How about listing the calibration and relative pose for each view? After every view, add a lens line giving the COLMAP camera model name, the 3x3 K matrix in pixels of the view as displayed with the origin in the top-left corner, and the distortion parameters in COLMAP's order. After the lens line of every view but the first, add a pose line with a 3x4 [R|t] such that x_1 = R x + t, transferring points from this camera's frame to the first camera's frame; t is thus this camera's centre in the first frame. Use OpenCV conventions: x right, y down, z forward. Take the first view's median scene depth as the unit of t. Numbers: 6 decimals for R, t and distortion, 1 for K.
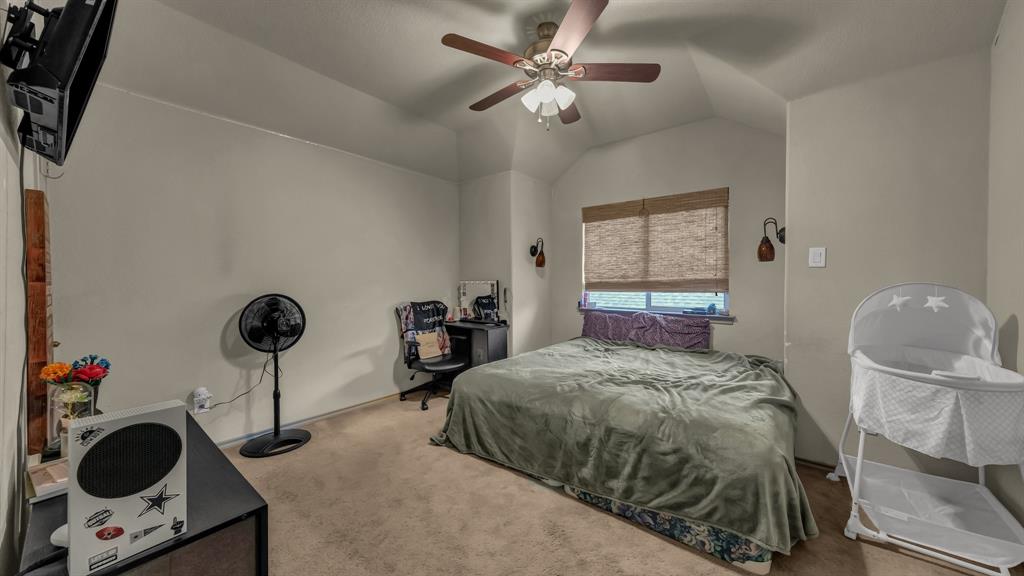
lens RADIAL K [[354.6, 0, 519.4], [0, 354.6, 285.1], [0, 0, 1]] dist [0.002308, 0.000392]
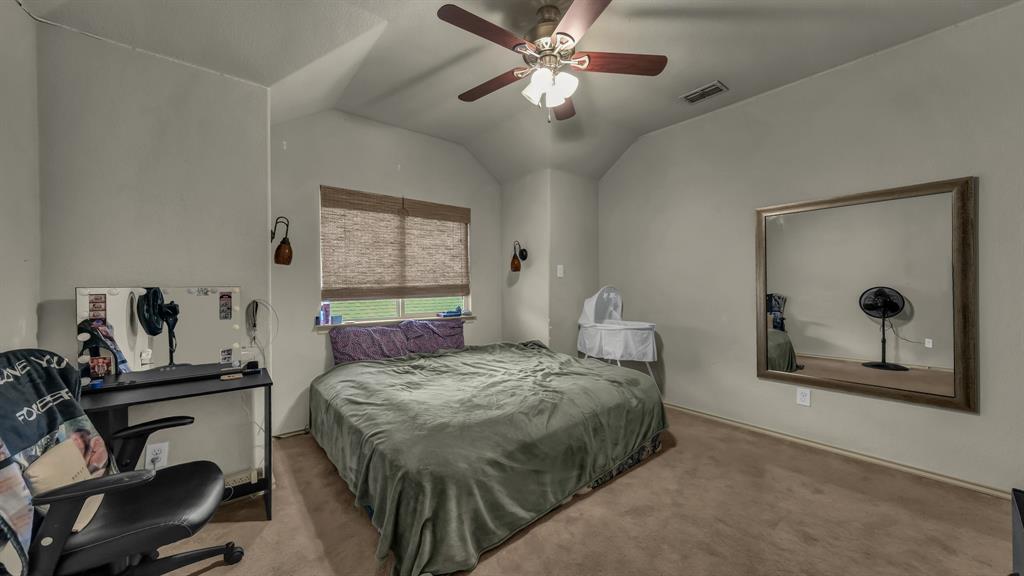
lens RADIAL K [[354.6, 0, 520.2], [0, 354.6, 284.9], [0, 0, 1]] dist [0.002308, 0.000392]
pose [[0.217318, 0.001359, 0.976100, -0.498961], [0.018168, 0.999820, -0.005437, -0.005888], [-0.975932, 0.018915, 0.217254, 0.524743]]
